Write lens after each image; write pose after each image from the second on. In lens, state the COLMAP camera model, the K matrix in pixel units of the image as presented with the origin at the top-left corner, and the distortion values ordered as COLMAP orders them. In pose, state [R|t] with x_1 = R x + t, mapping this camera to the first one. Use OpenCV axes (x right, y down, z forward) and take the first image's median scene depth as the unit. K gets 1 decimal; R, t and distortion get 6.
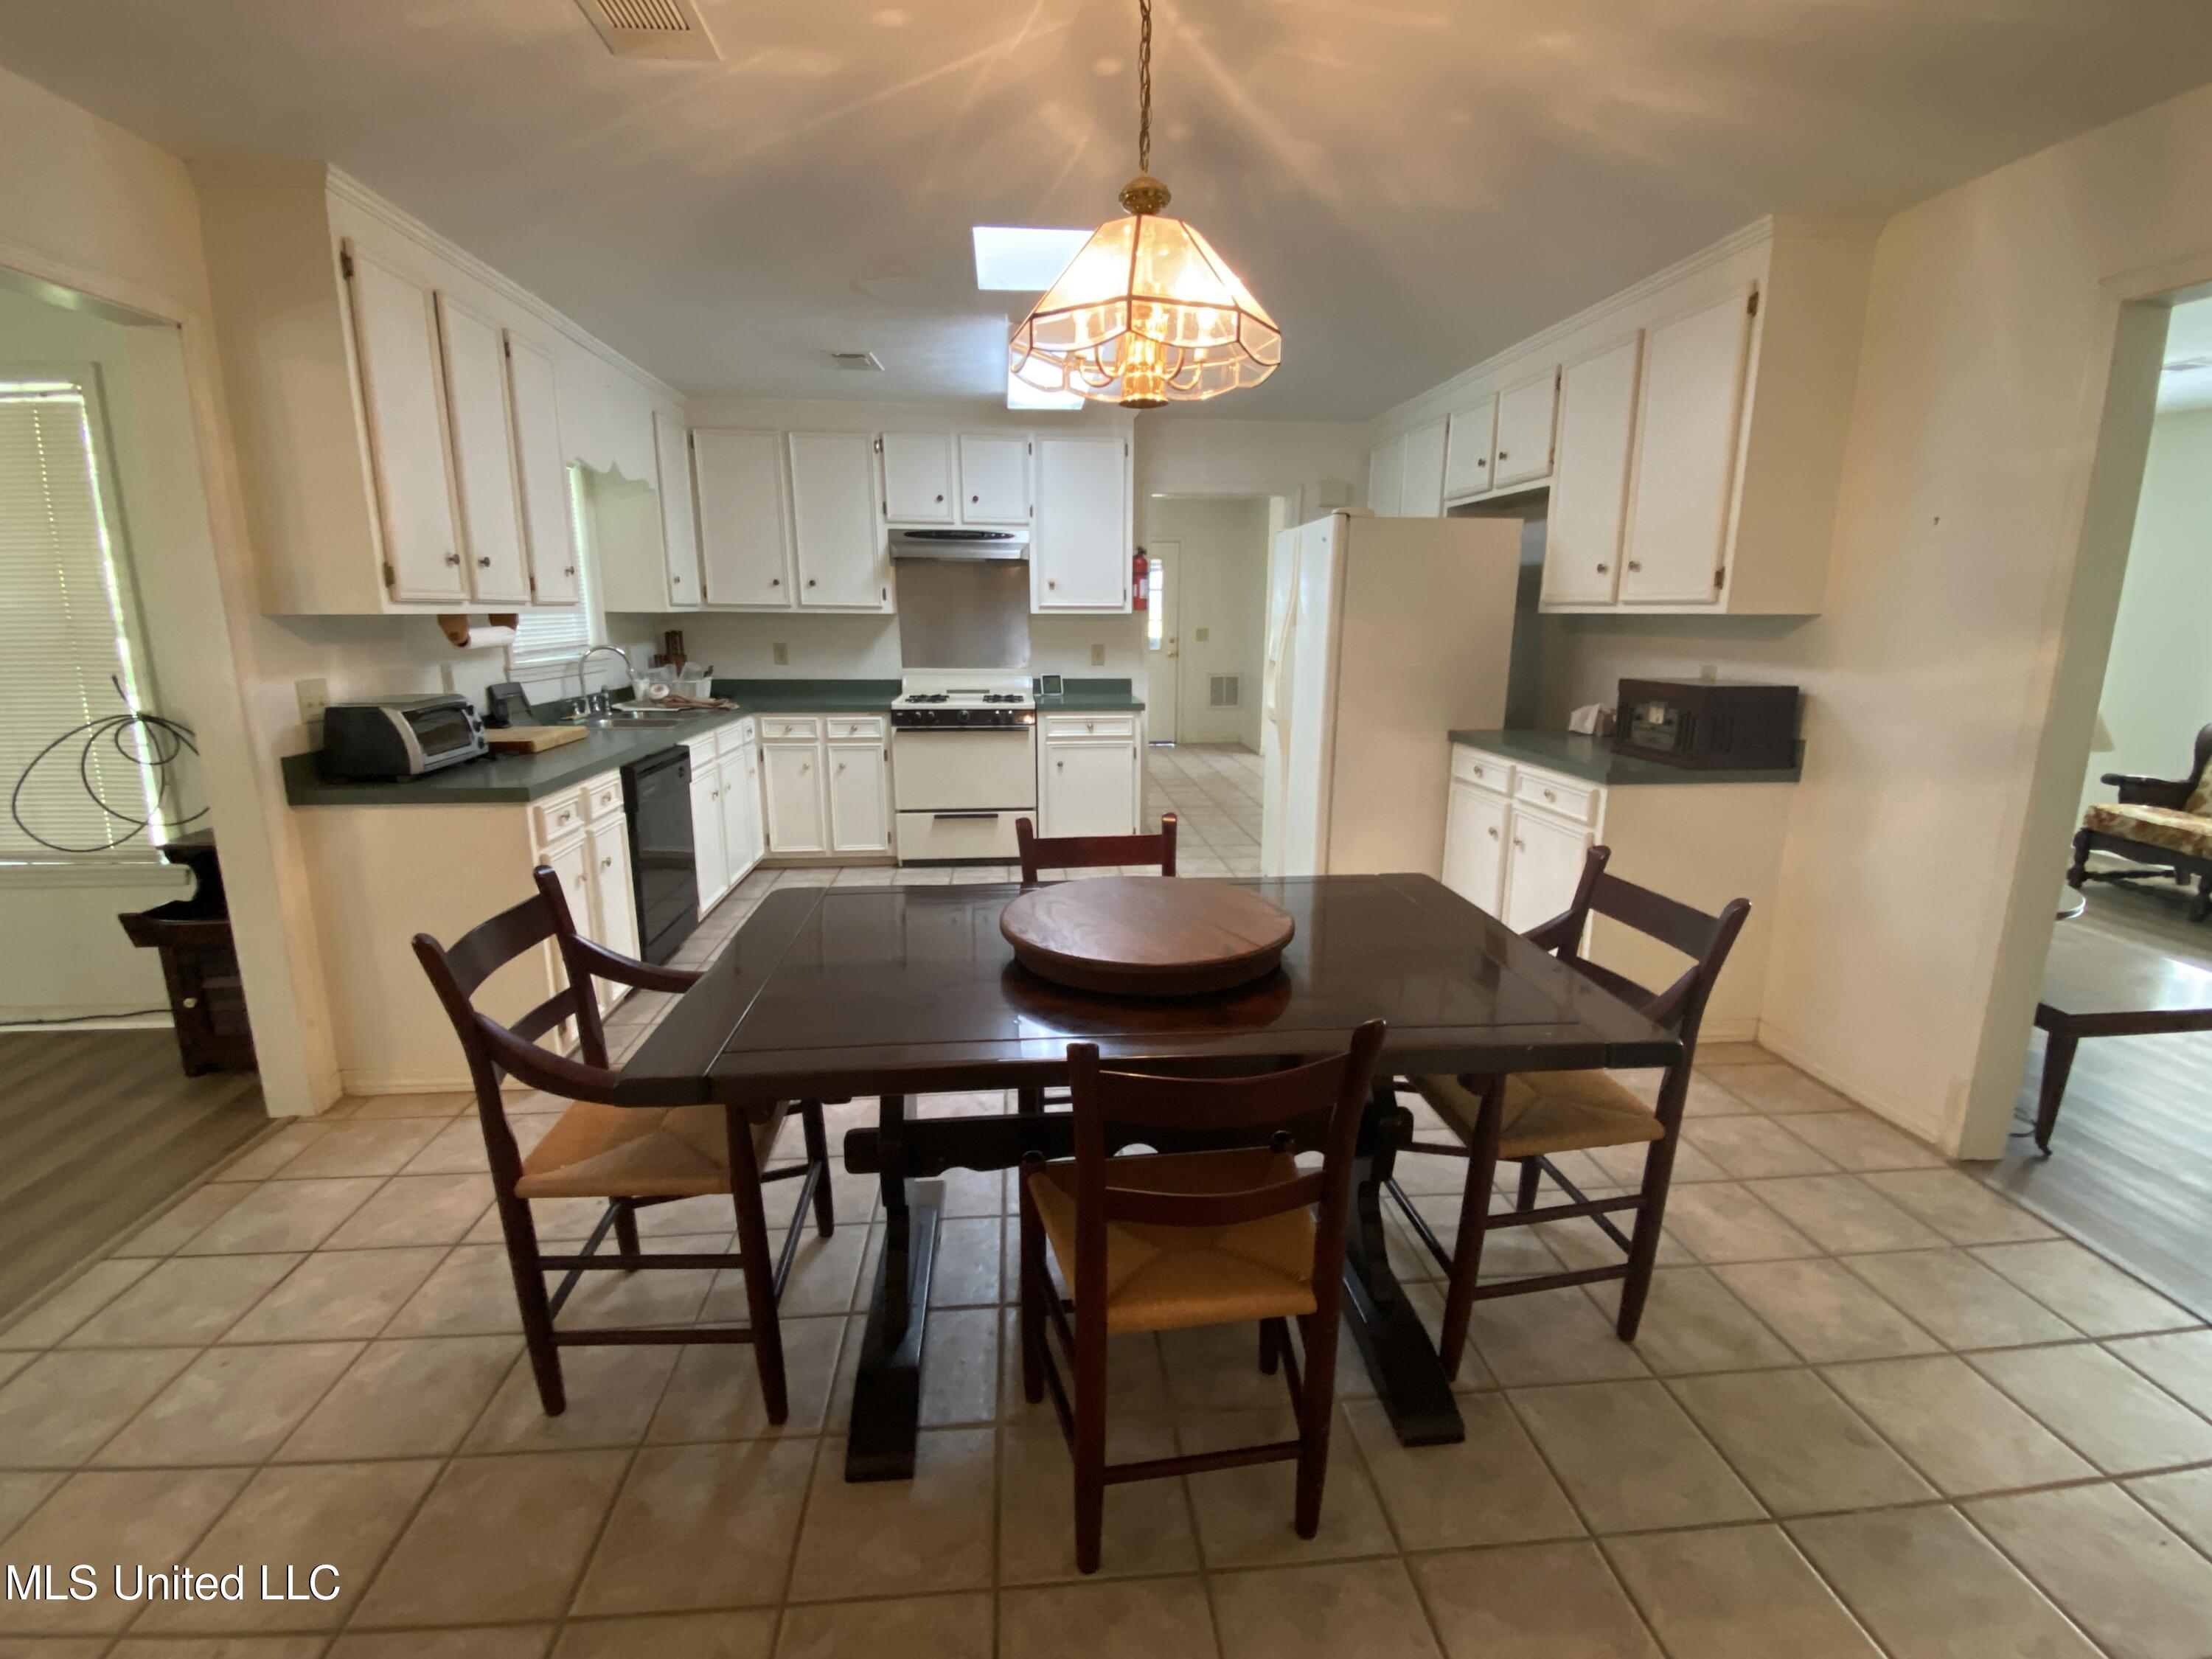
lens RADIAL K [[998.5, 0, 1102.6], [0, 998.5, 824.5], [0, 0, 1]] dist [0.061112, -0.052830]
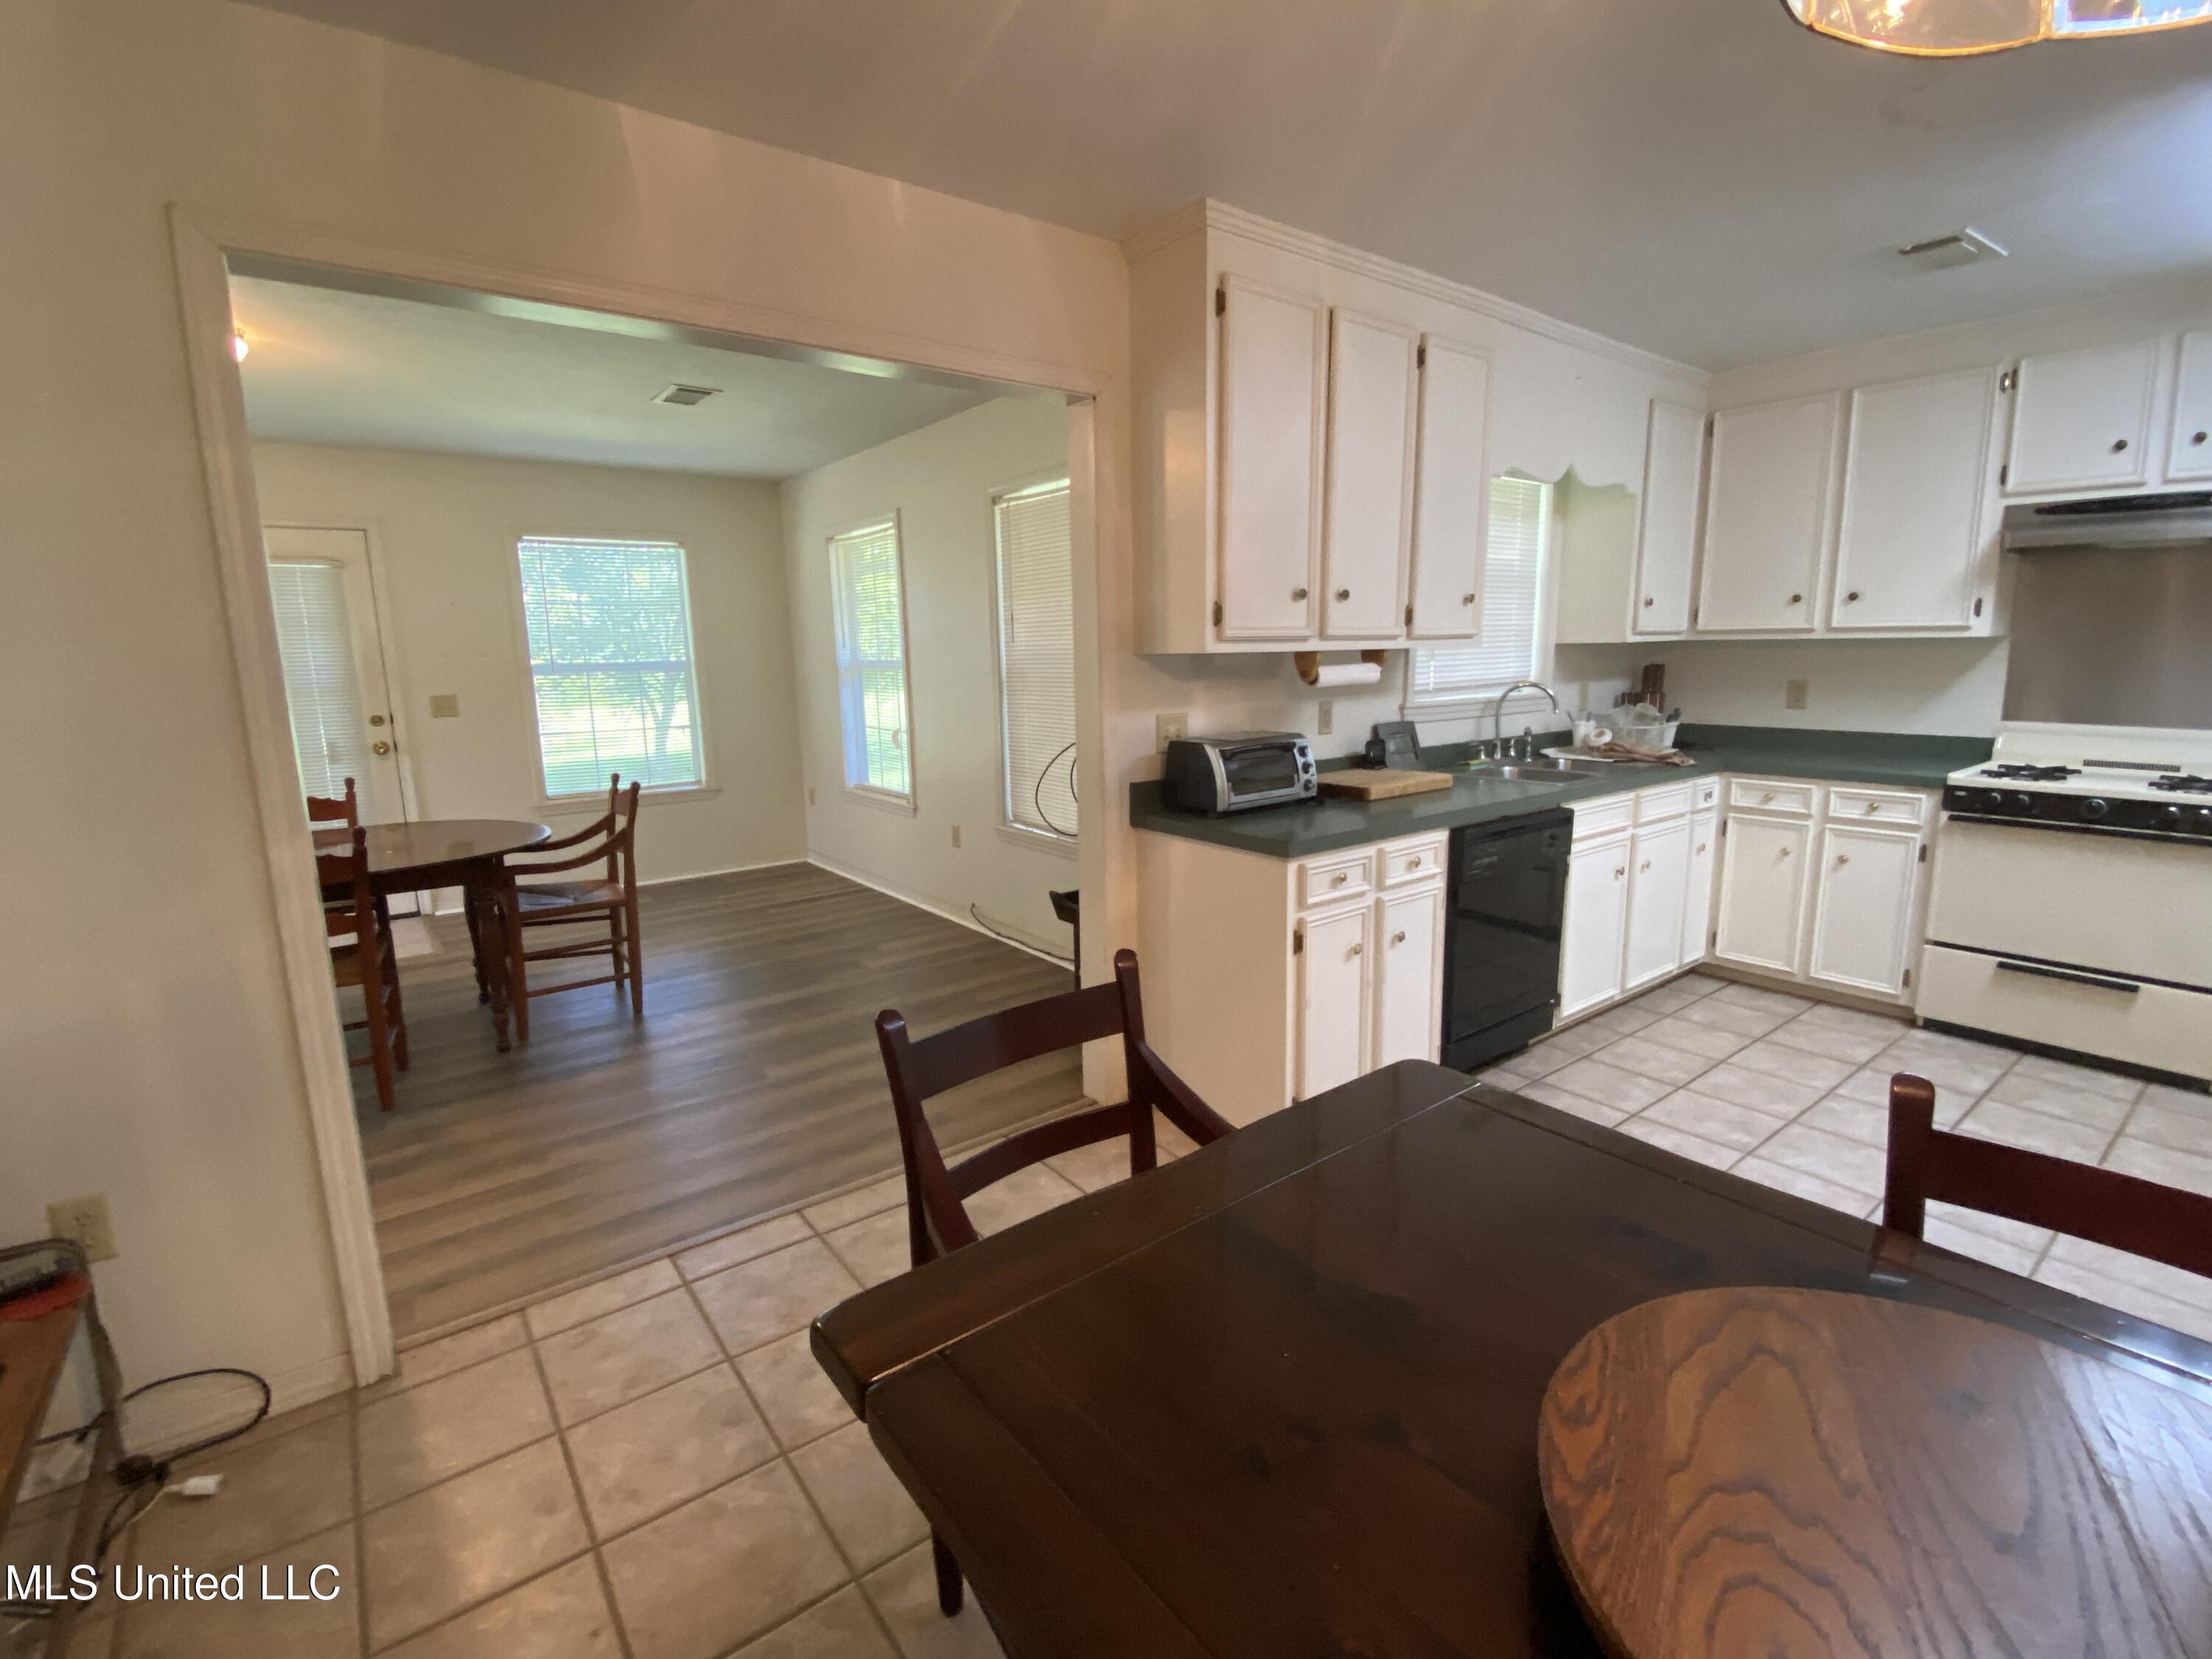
lens RADIAL K [[1006.1, 0, 1106.0], [0, 1006.1, 829.5], [0, 0, 1]] dist [0.022663, -0.021915]
pose [[0.530718, 0.139185, -0.836042, 0.053631], [-0.159099, 0.985249, 0.063029, -0.045308], [0.832482, 0.099563, 0.545034, 0.216526]]
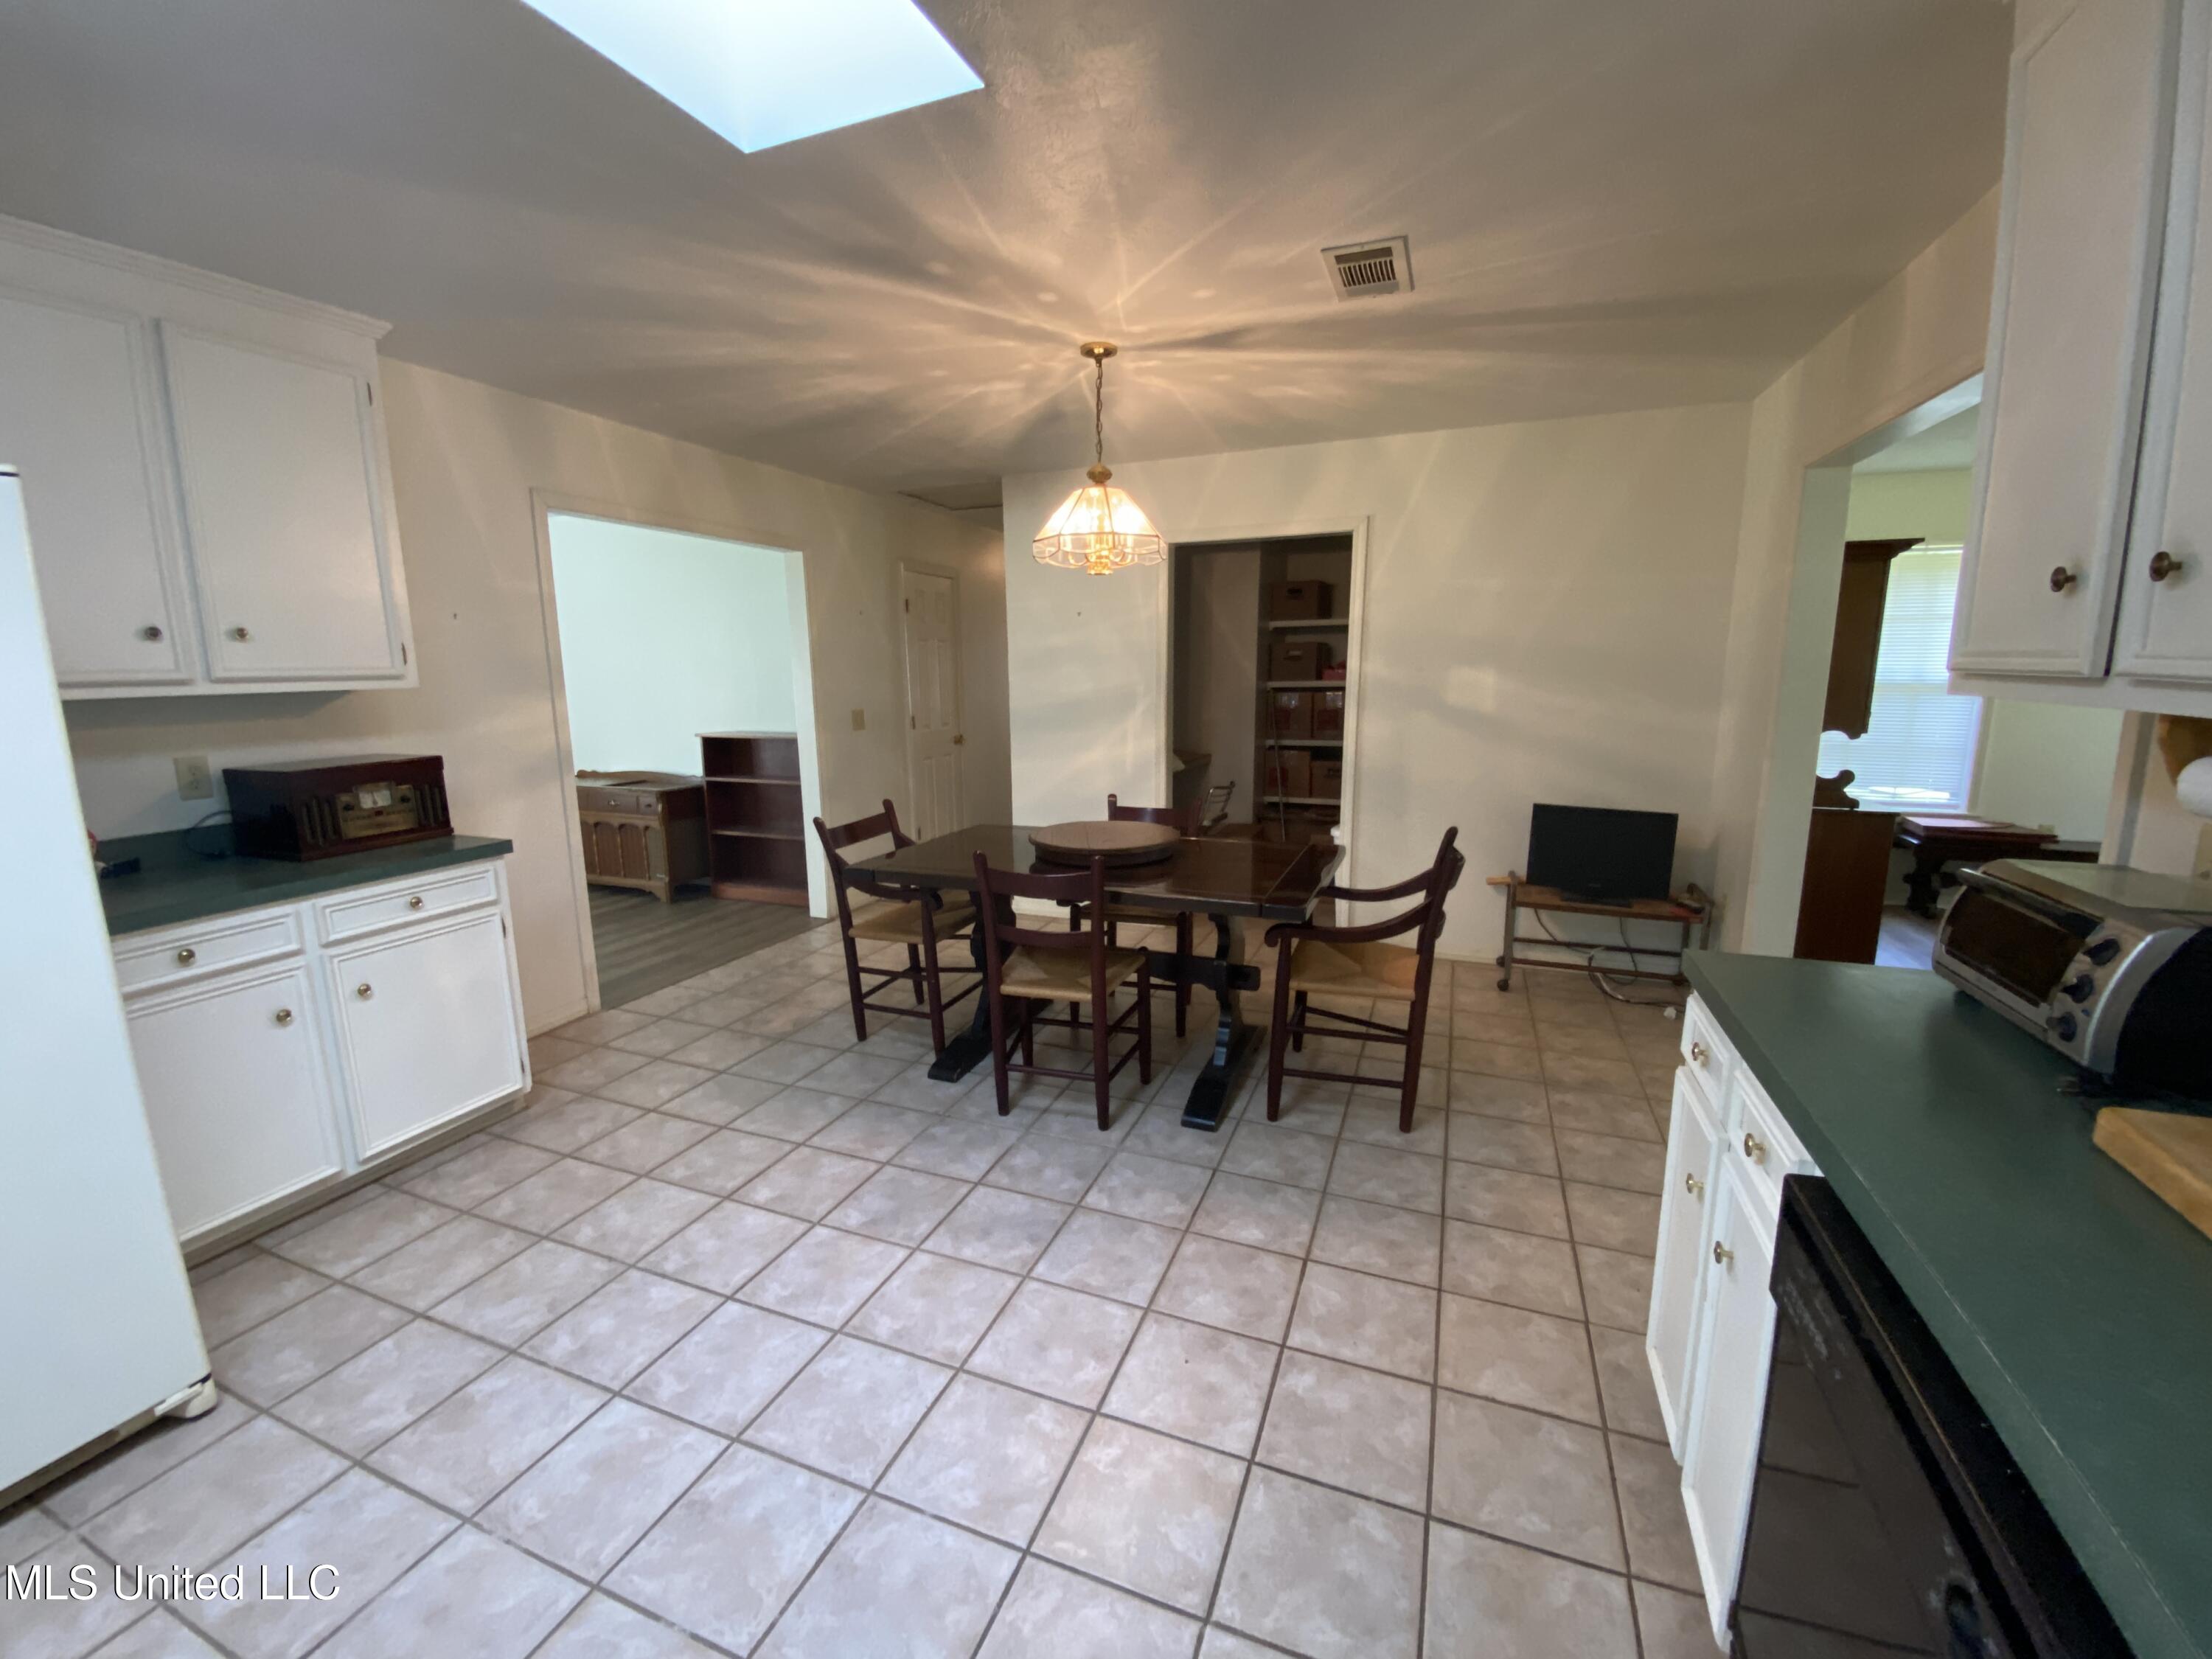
lens RADIAL K [[896.3, 0, 1106.0], [0, 896.3, 824.0], [0, 0, 1]] dist [0.031259, -0.027617]
pose [[-0.893352, -0.072646, 0.443446, -0.277406], [0.101567, 0.928663, 0.356748, -0.208995], [-0.437728, 0.363742, -0.822245, 0.932205]]
